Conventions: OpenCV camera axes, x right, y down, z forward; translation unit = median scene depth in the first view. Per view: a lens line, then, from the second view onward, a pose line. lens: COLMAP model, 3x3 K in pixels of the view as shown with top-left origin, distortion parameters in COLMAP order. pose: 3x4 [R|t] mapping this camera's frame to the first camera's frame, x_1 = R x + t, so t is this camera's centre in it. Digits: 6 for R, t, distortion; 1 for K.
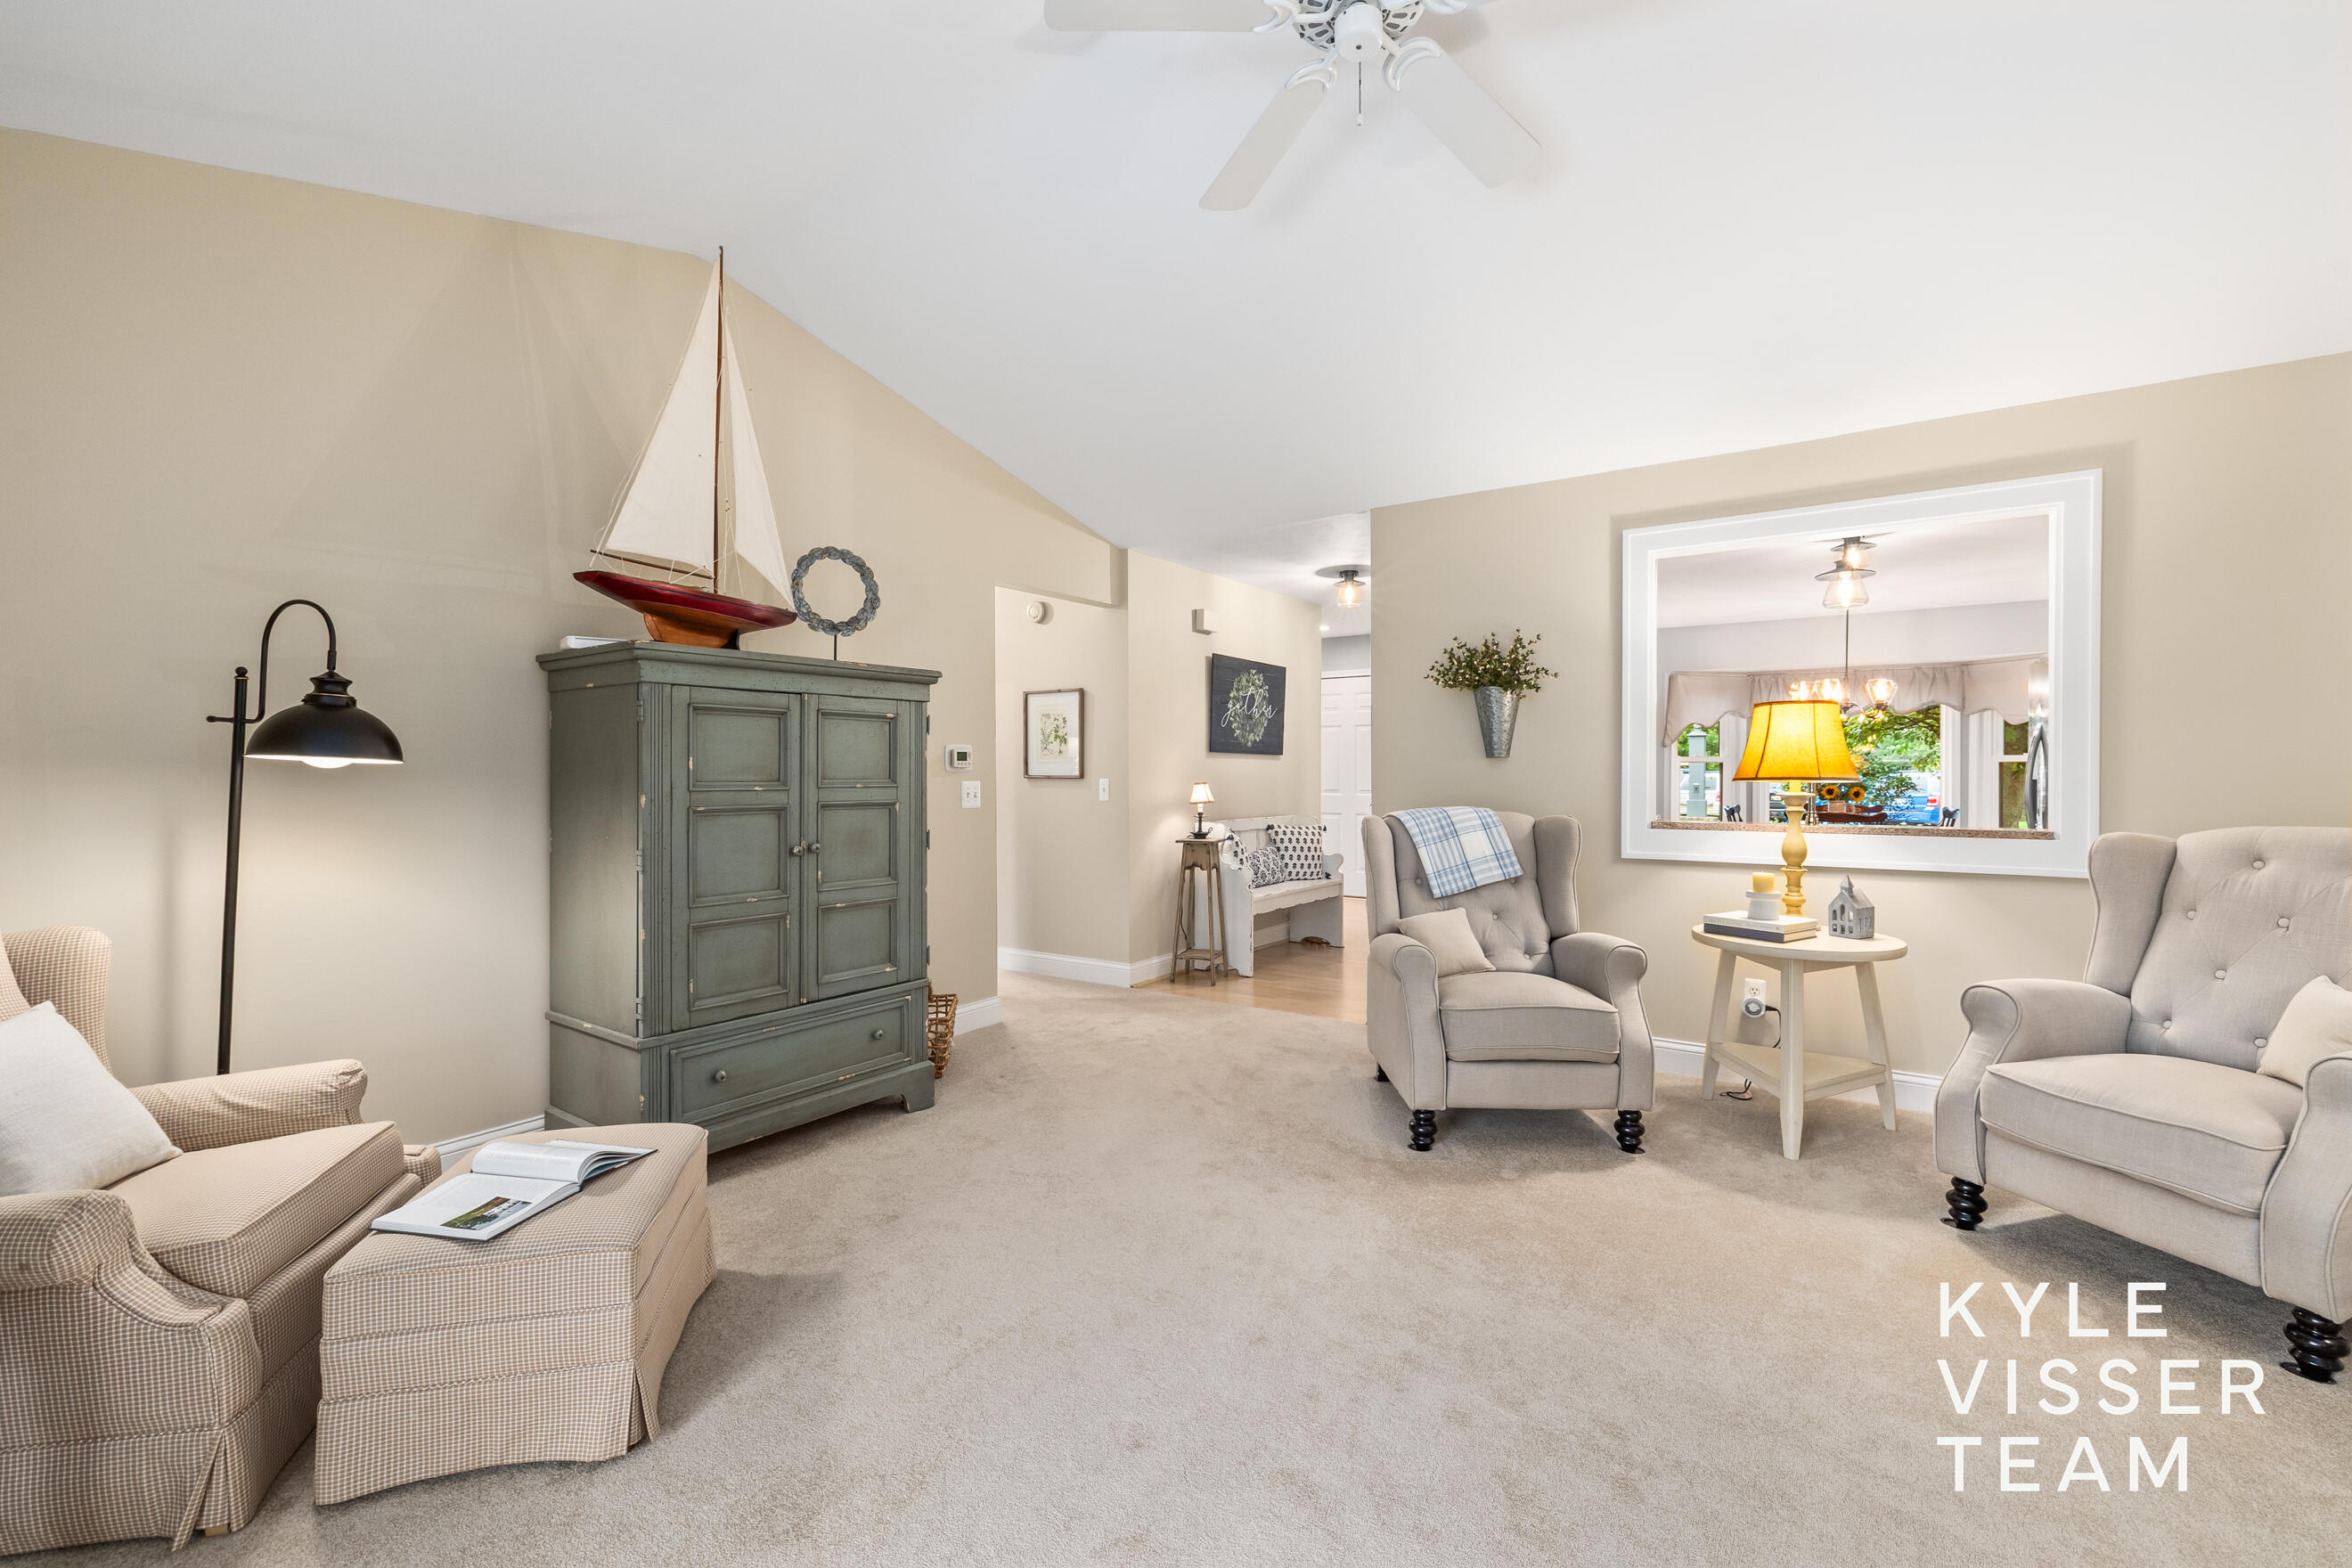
lens RADIAL K [[999.0, 0, 1167.4], [0, 999.0, 766.8], [0, 0, 1]] dist [-0.000267, 0.000007]
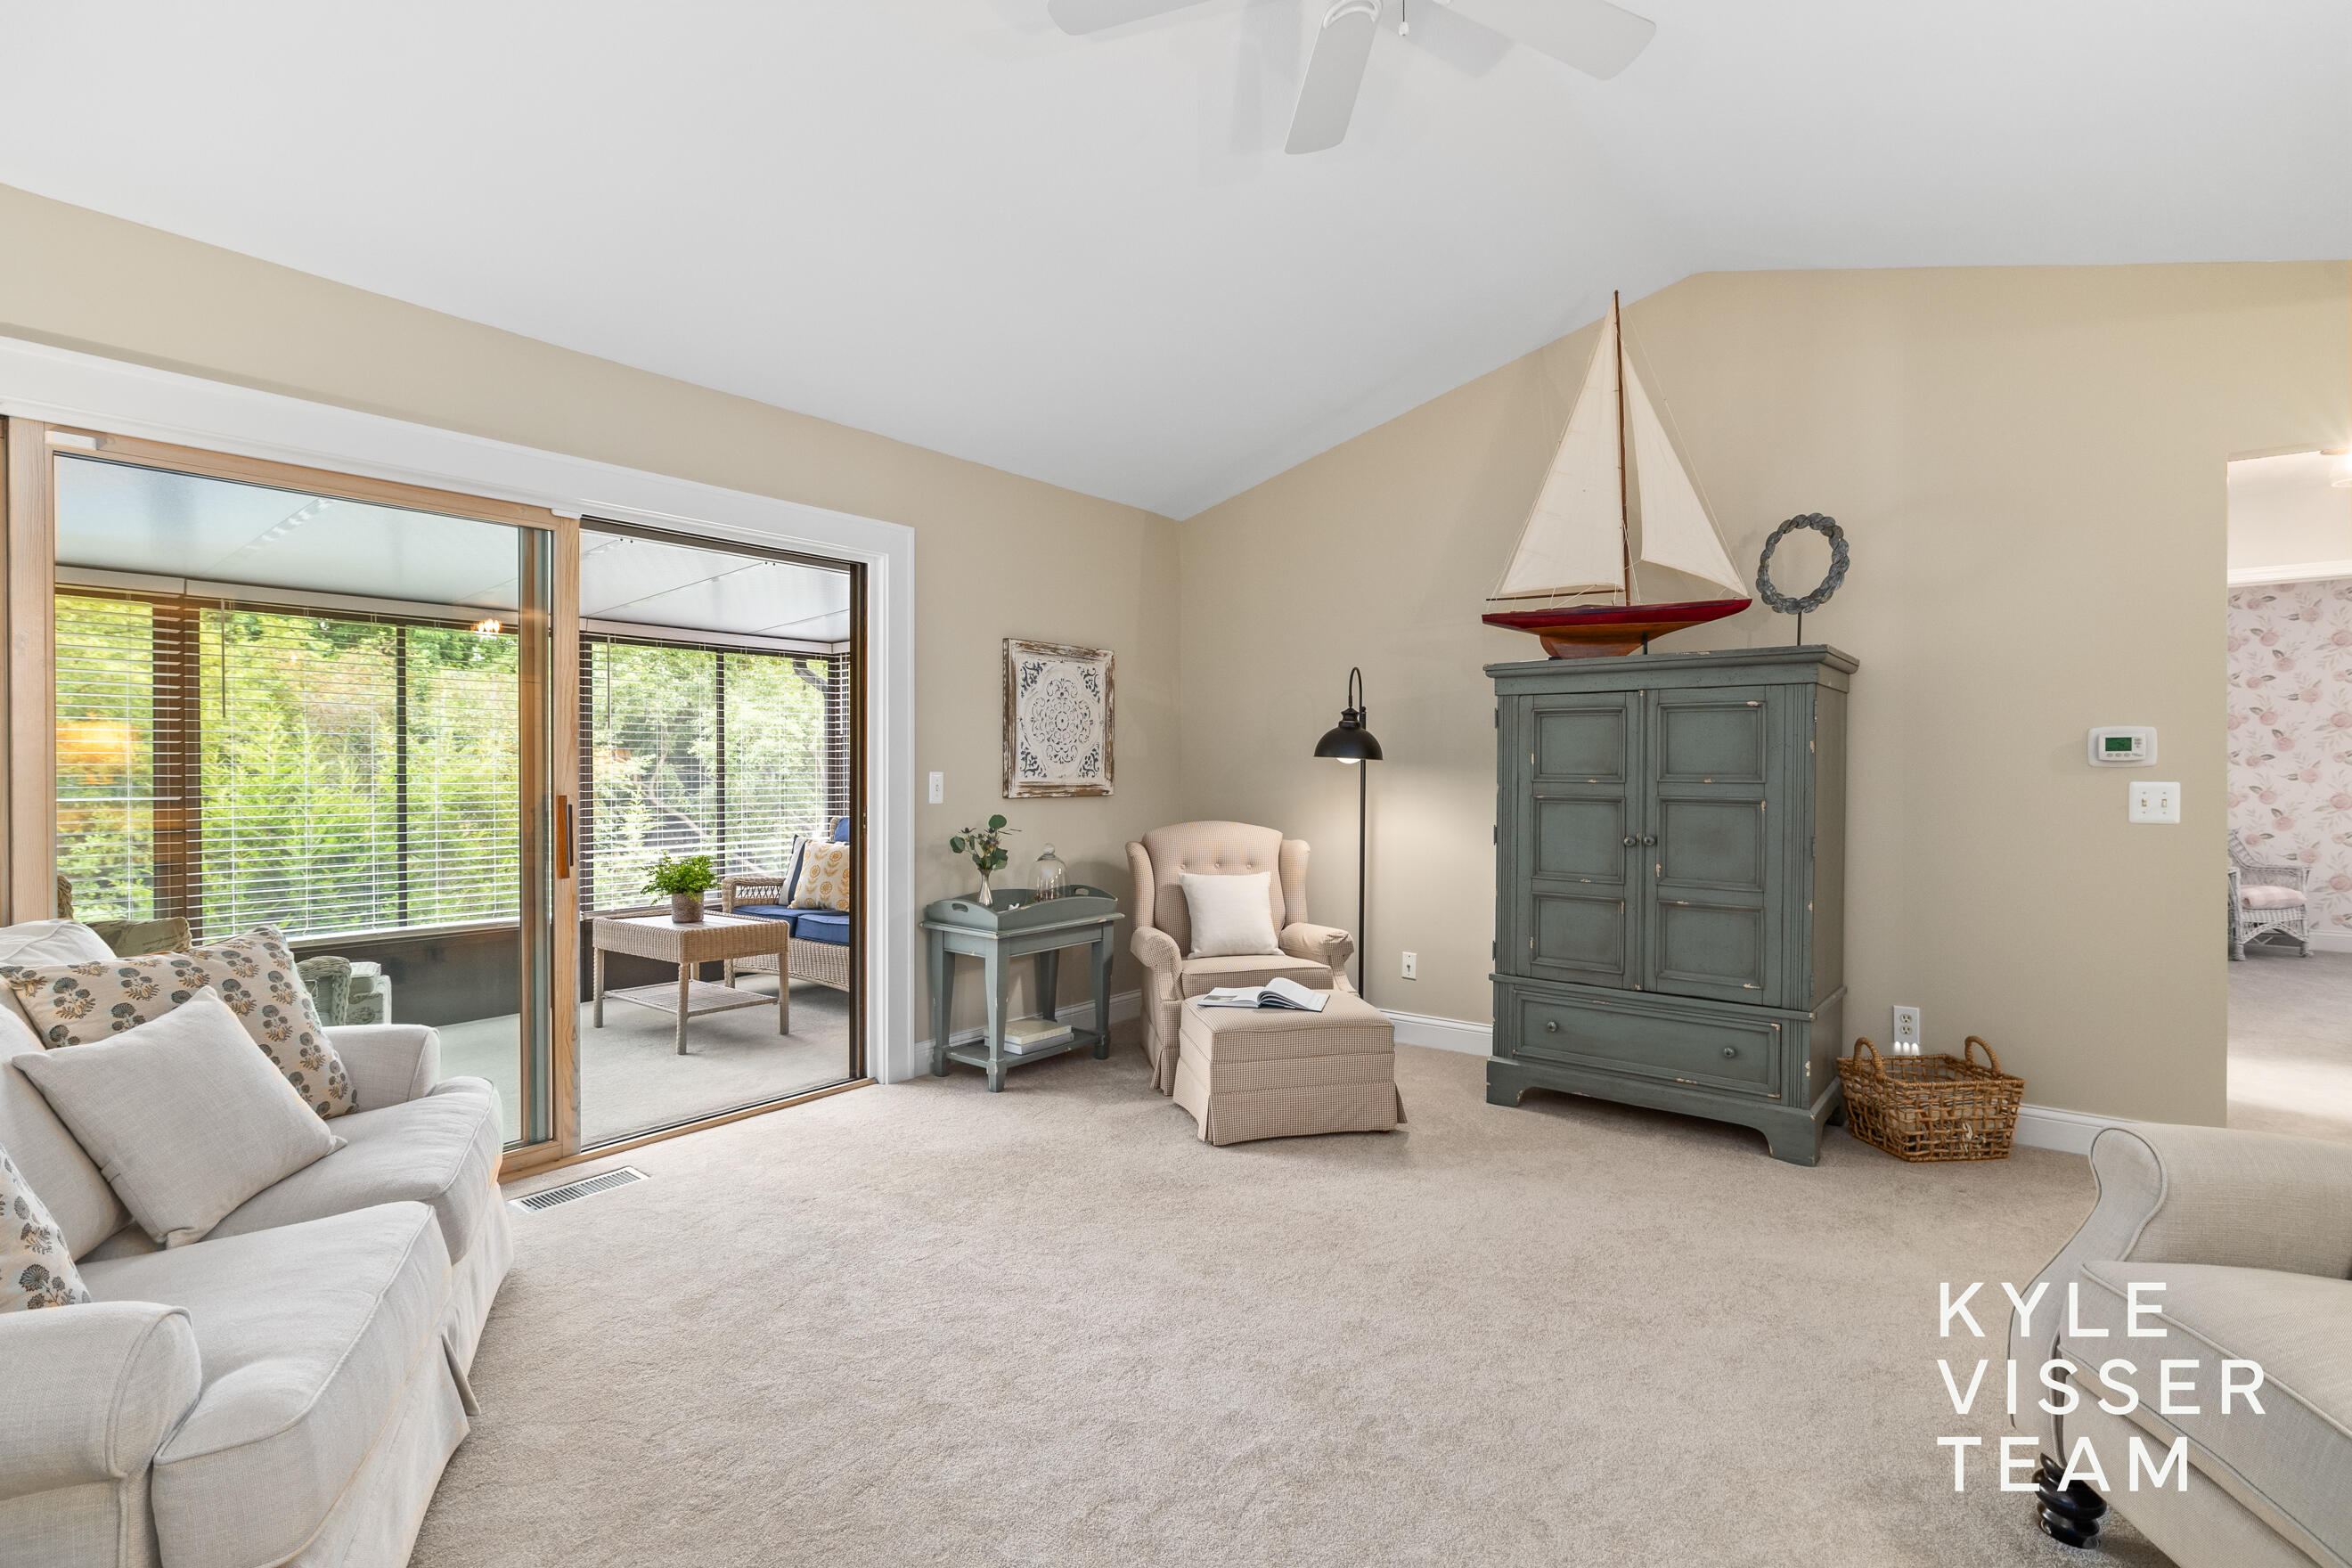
lens RADIAL K [[1115.7, 0, 1181.8], [0, 1115.7, 776.7], [0, 0, 1]] dist [-0.002715, 0.000740]
pose [[-0.054959, 0.009941, -0.998439, 0.802304], [0.001015, 0.999950, 0.009901, 0.003683], [0.998488, -0.000470, -0.054966, 0.583027]]
